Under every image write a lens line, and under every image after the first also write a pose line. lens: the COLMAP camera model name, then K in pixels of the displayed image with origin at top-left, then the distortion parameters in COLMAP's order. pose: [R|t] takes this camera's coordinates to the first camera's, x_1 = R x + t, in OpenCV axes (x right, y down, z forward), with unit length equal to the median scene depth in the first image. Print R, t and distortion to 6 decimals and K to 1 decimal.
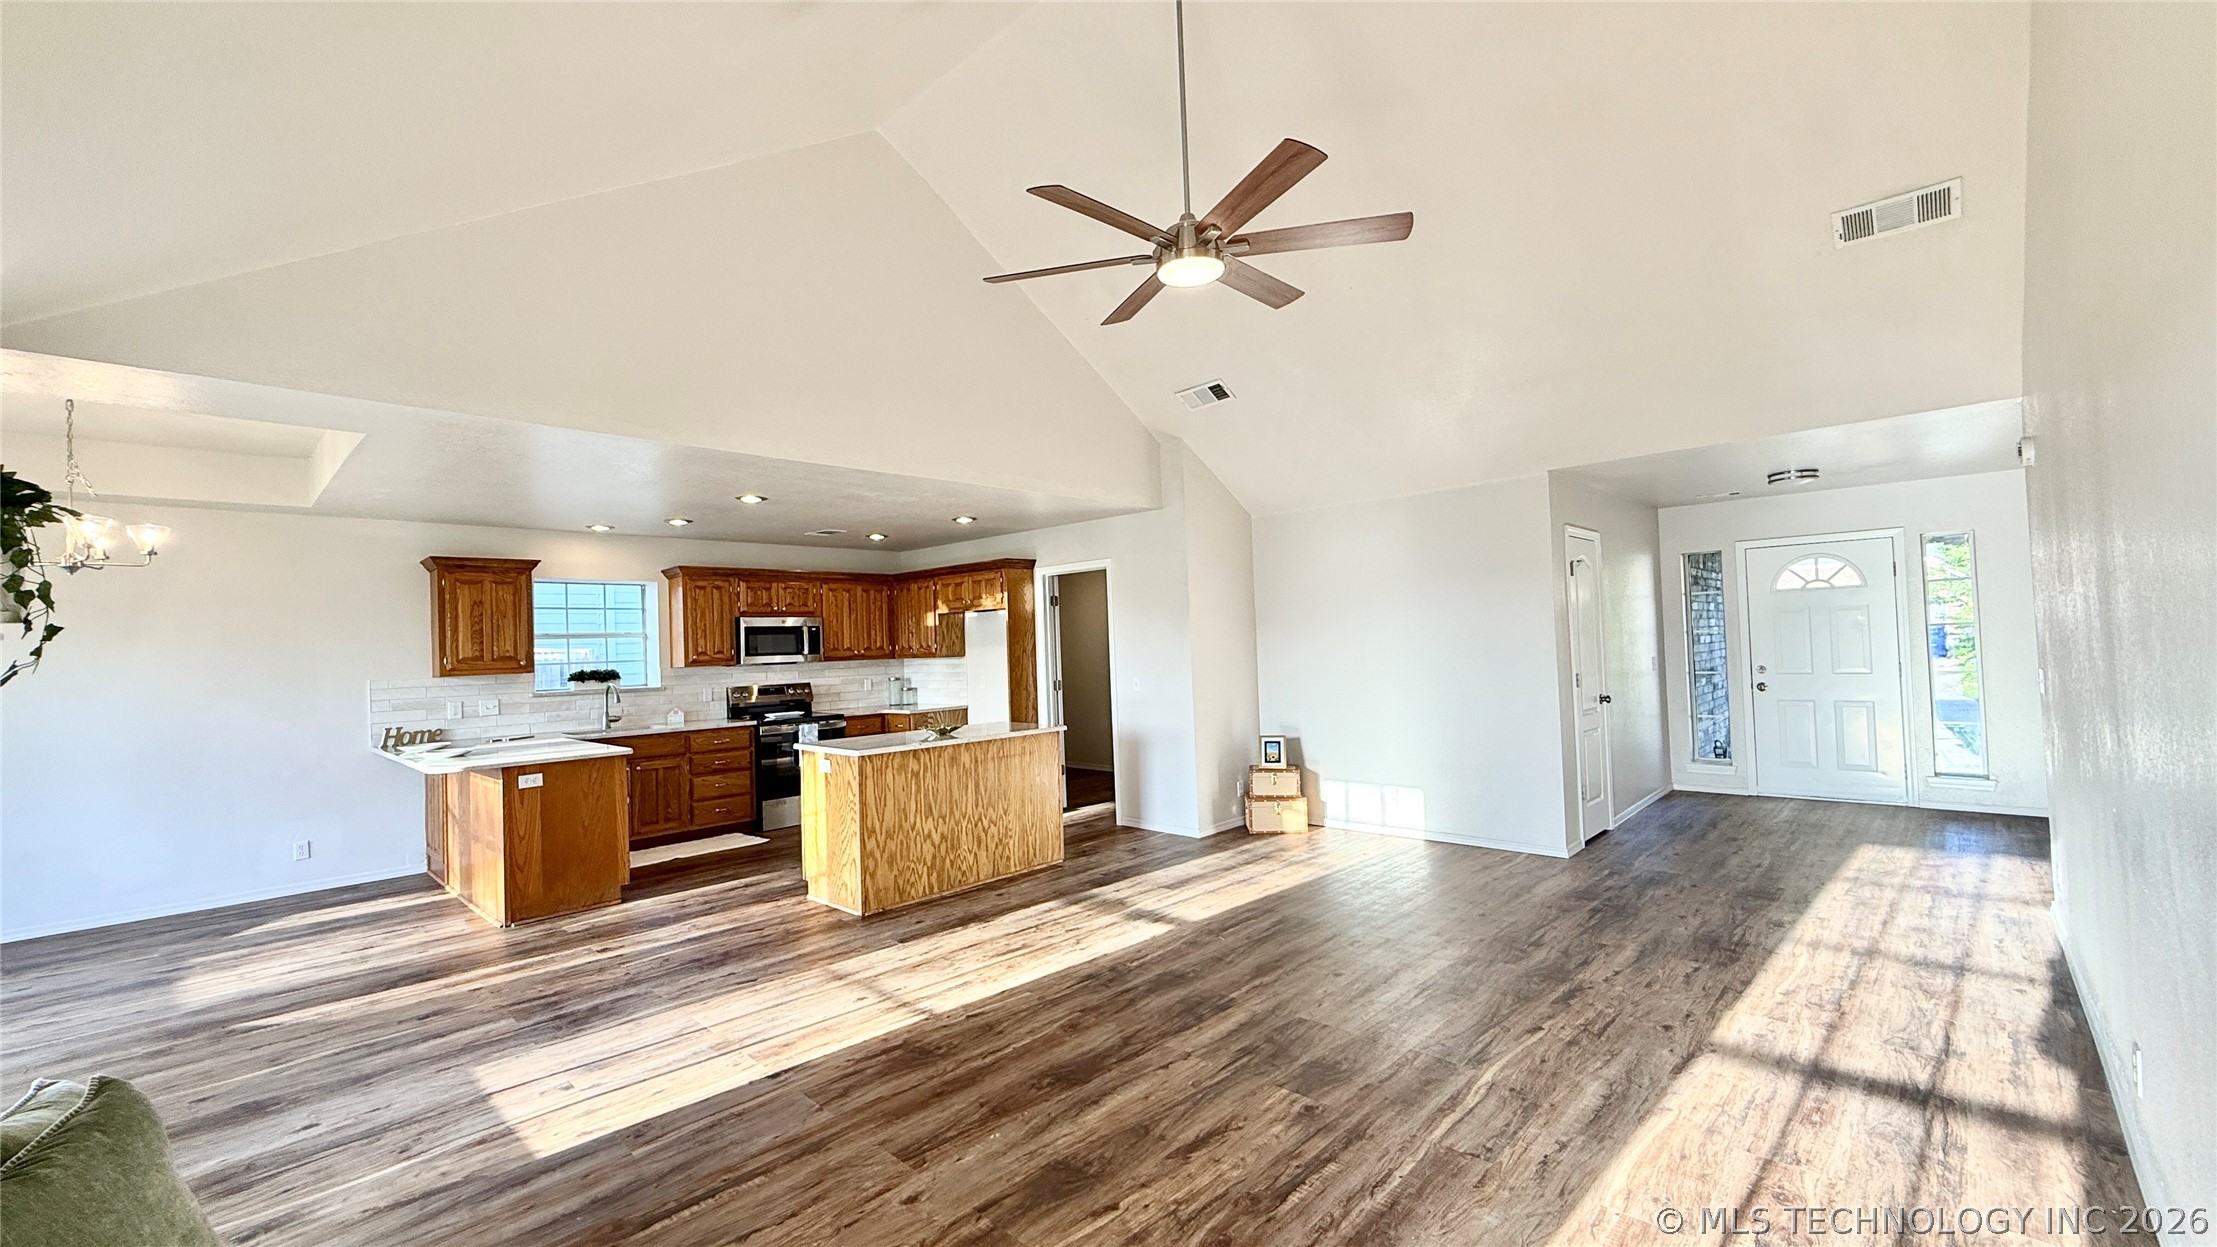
lens RADIAL K [[883.5, 0, 1102.7], [0, 883.5, 624.2], [0, 0, 1]] dist [0.000069, -0.000058]
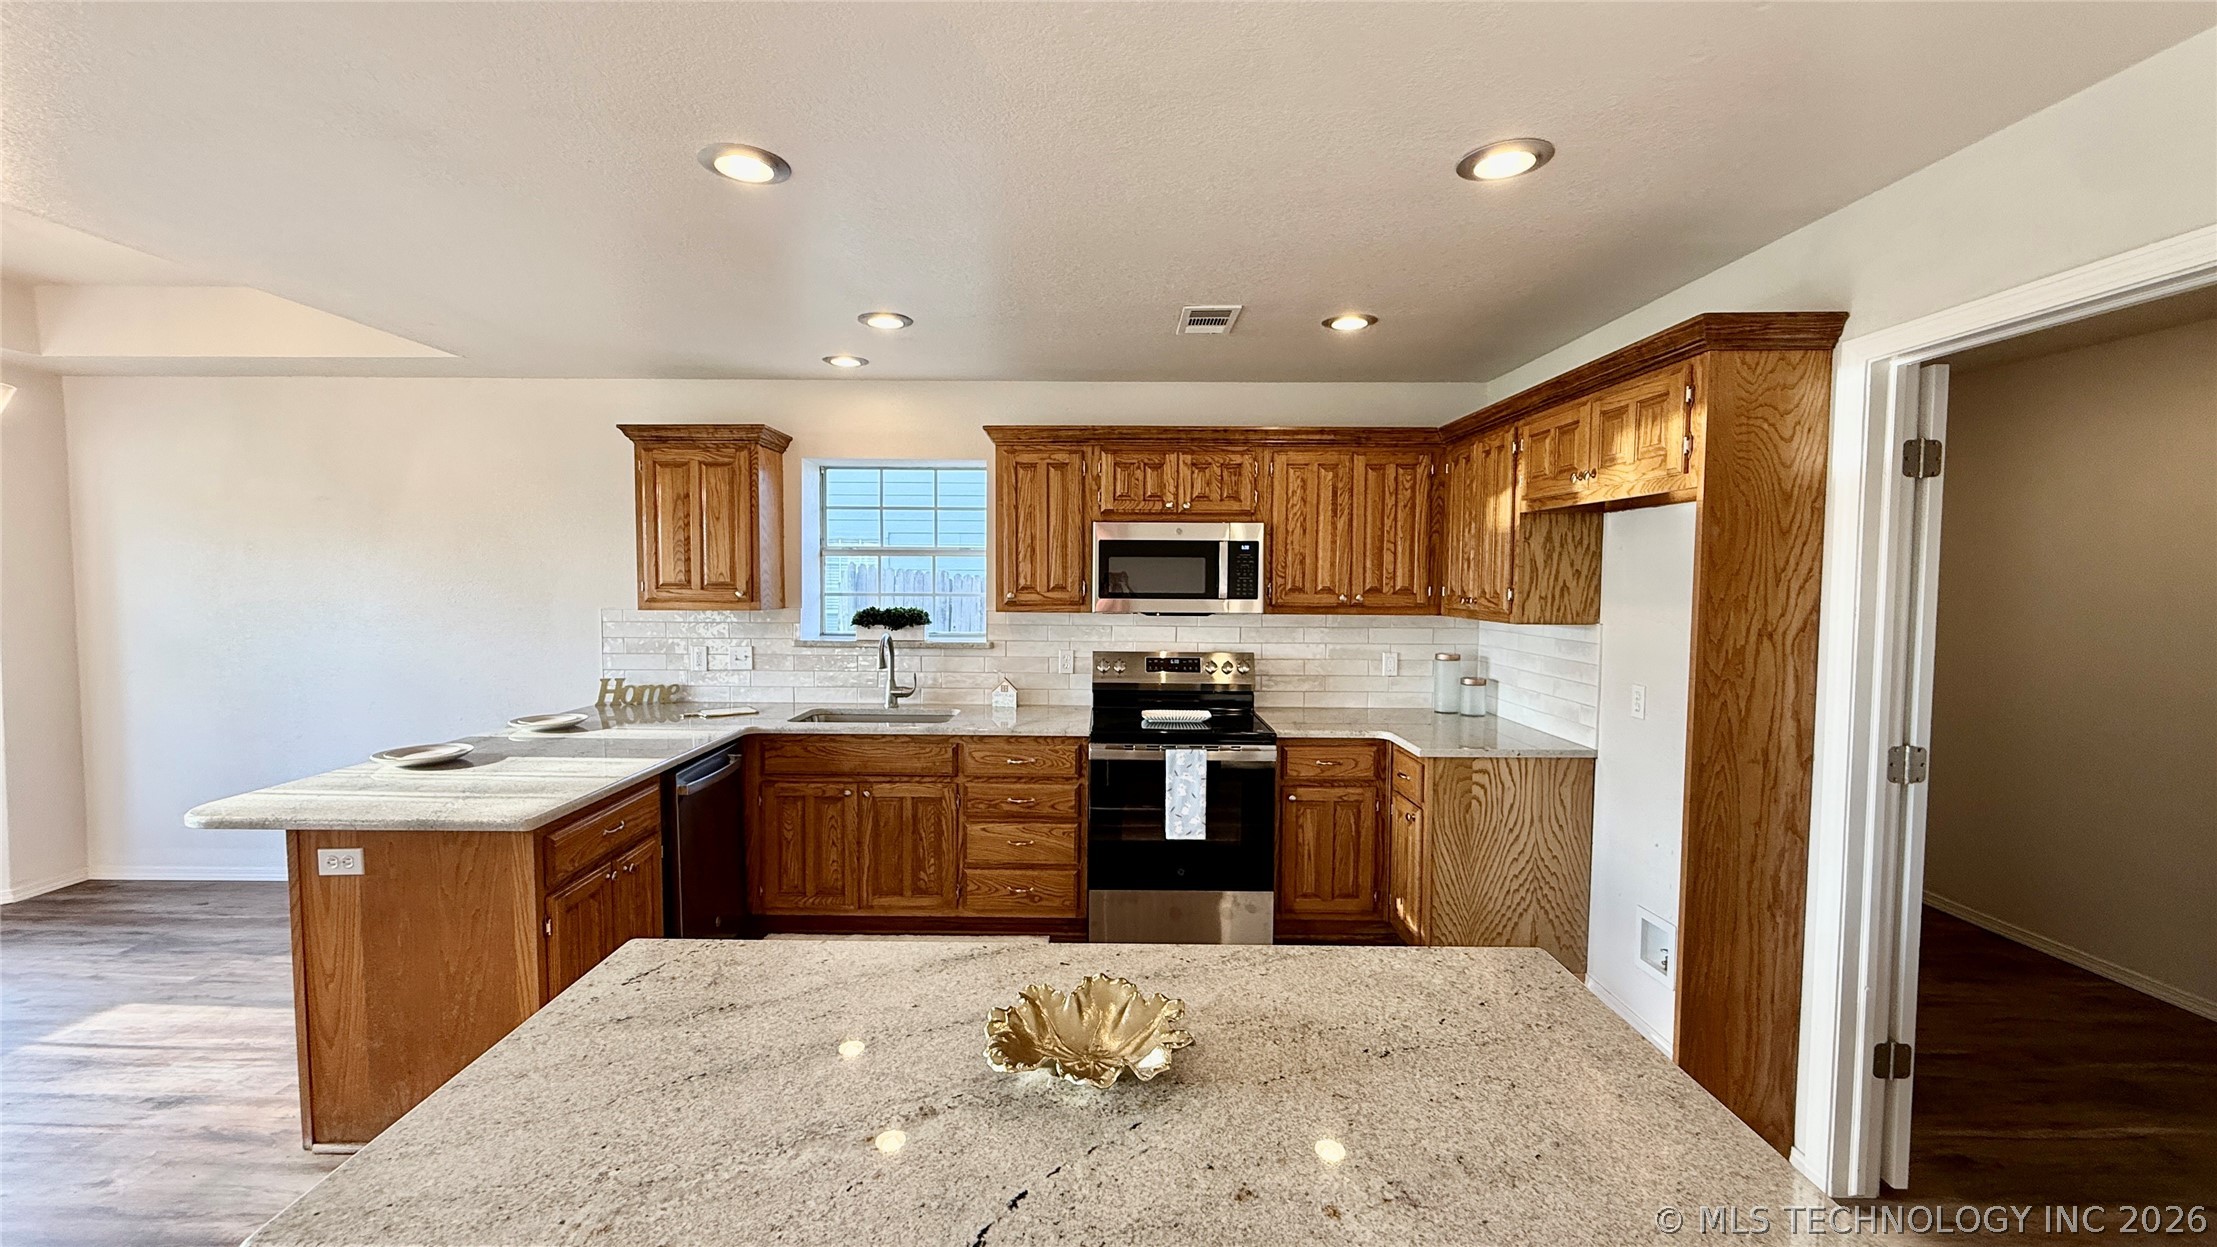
lens RADIAL K [[883.5, 0, 1101.6], [0, 883.5, 623.9], [0, 0, 1]] dist [0.000069, -0.000058]
pose [[0.685478, 0.079022, -0.723792, -0.034456], [-0.011242, 0.995123, 0.097998, 0.001200], [0.728006, -0.059038, 0.683023, 0.796647]]
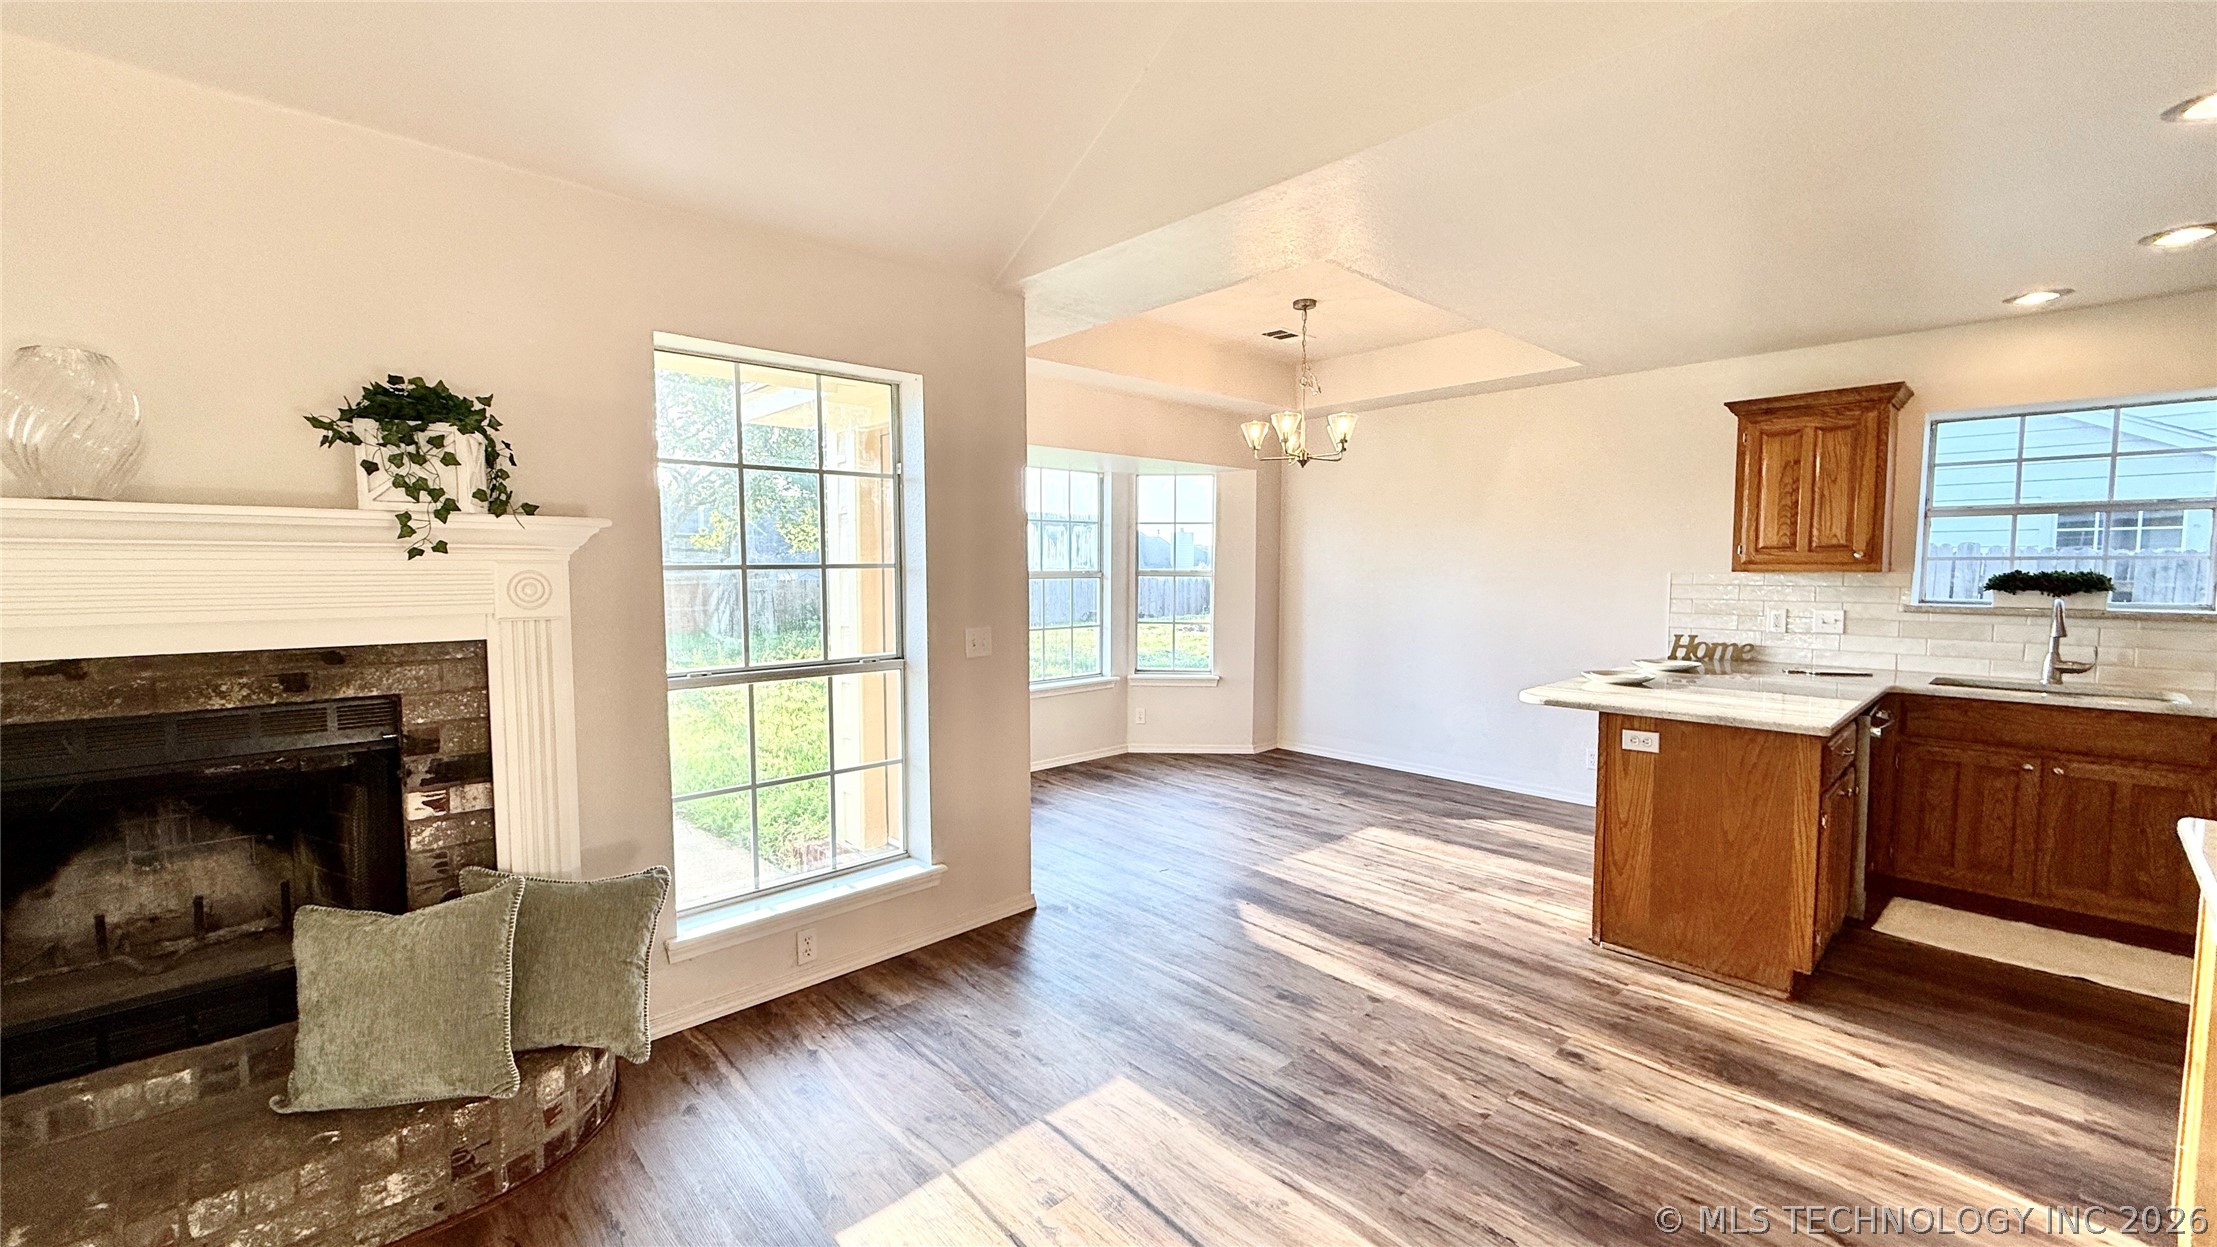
lens RADIAL K [[883.5, 0, 1101.6], [0, 883.5, 623.4], [0, 0, 1]] dist [0.000069, -0.000058]
pose [[-0.065855, 0.100612, -0.992744, 0.001320], [0.028560, 0.994686, 0.098914, 0.015460], [0.997420, -0.021839, -0.068379, 0.534351]]
